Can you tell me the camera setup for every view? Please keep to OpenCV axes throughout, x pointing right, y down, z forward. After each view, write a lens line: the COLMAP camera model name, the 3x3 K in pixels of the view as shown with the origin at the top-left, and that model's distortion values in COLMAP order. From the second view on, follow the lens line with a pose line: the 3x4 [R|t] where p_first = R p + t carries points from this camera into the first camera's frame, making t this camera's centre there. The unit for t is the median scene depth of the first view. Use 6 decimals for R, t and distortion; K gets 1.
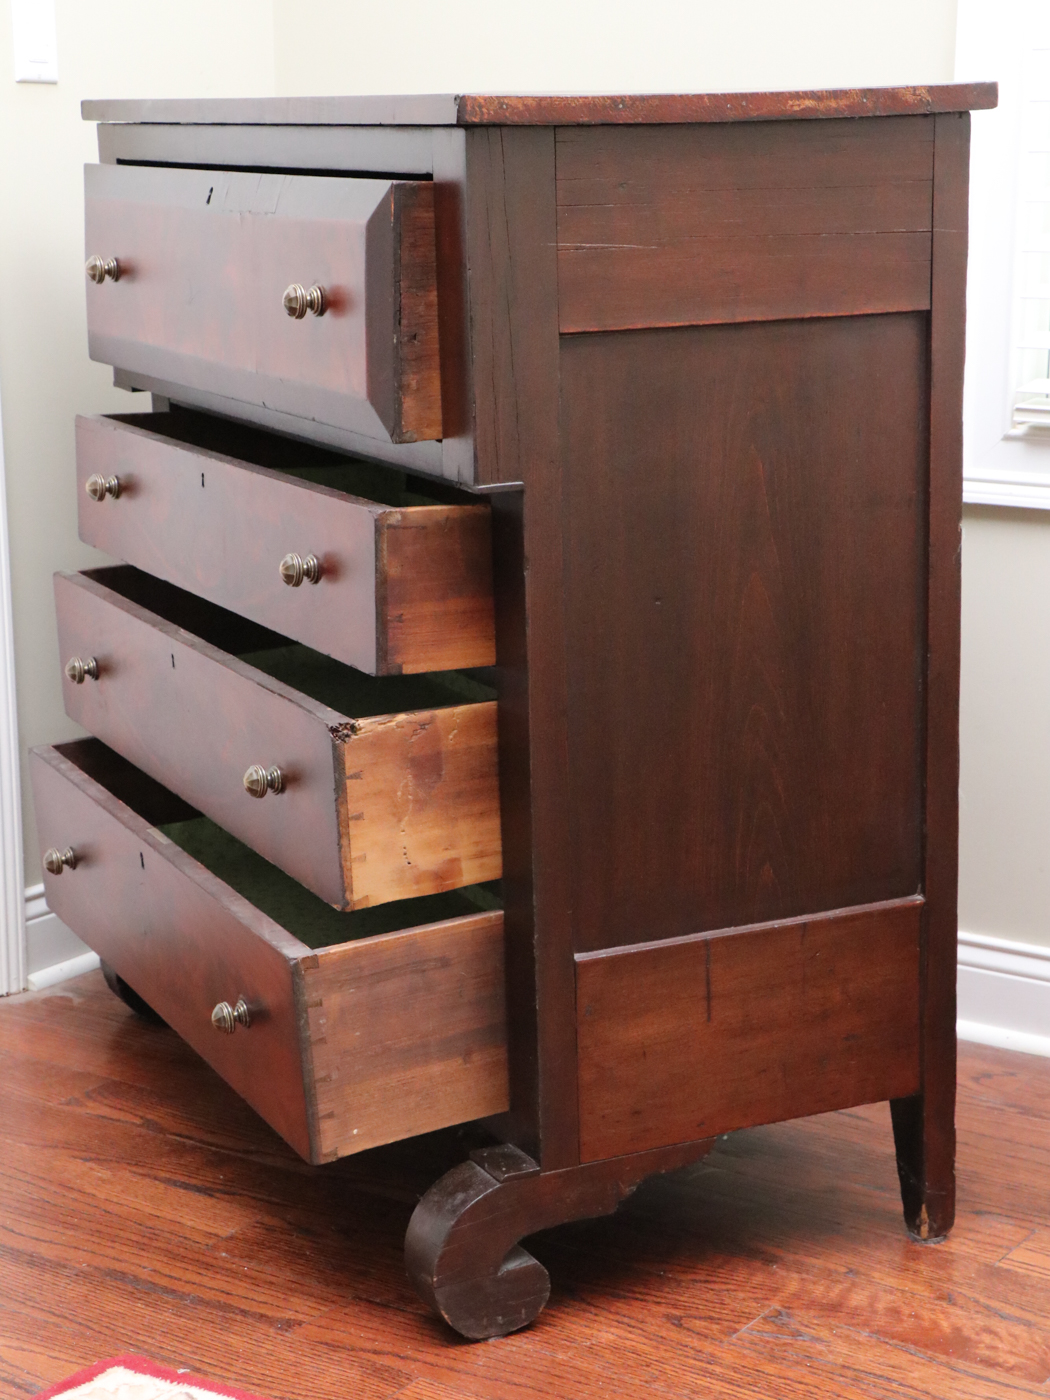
lens RADIAL K [[2232.8, 0, 530.2], [0, 2232.8, 695.6], [0, 0, 1]] dist [0.001233, 0.000000]
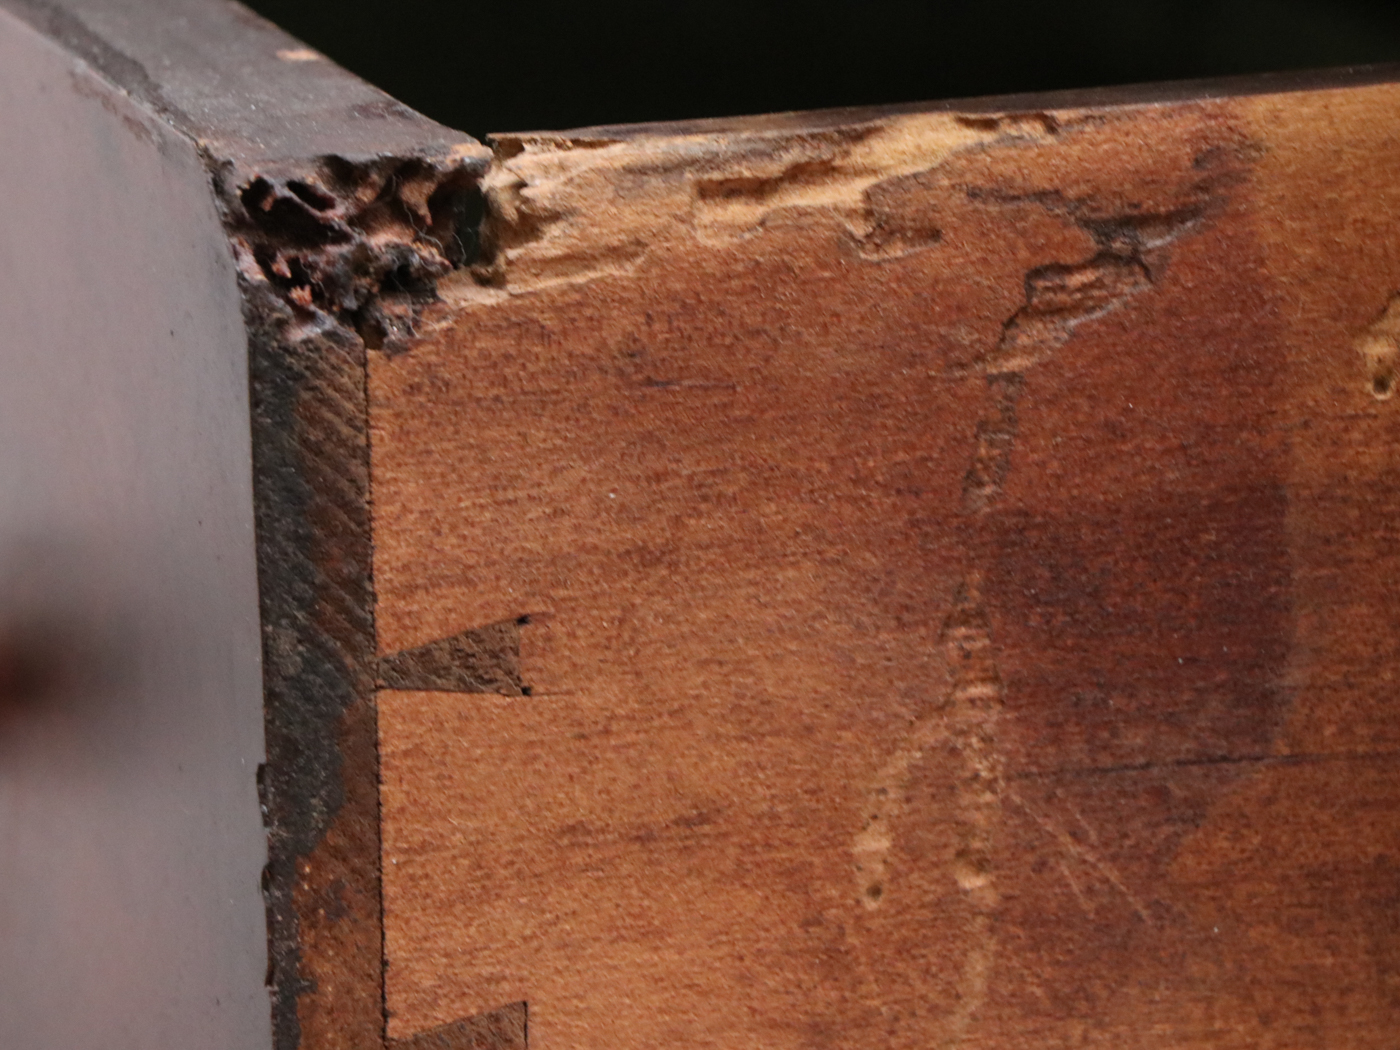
lens RADIAL K [[8399.9, 0, 701.5], [0, 8399.9, 523.0], [0, 0, 1]] dist [1.064932, 0.000000]
pose [[0.989385, 0.048873, -0.136853, -0.011456], [-0.048551, 0.998804, 0.005688, 0.026164], [0.136967, 0.001017, 0.990575, 0.590195]]
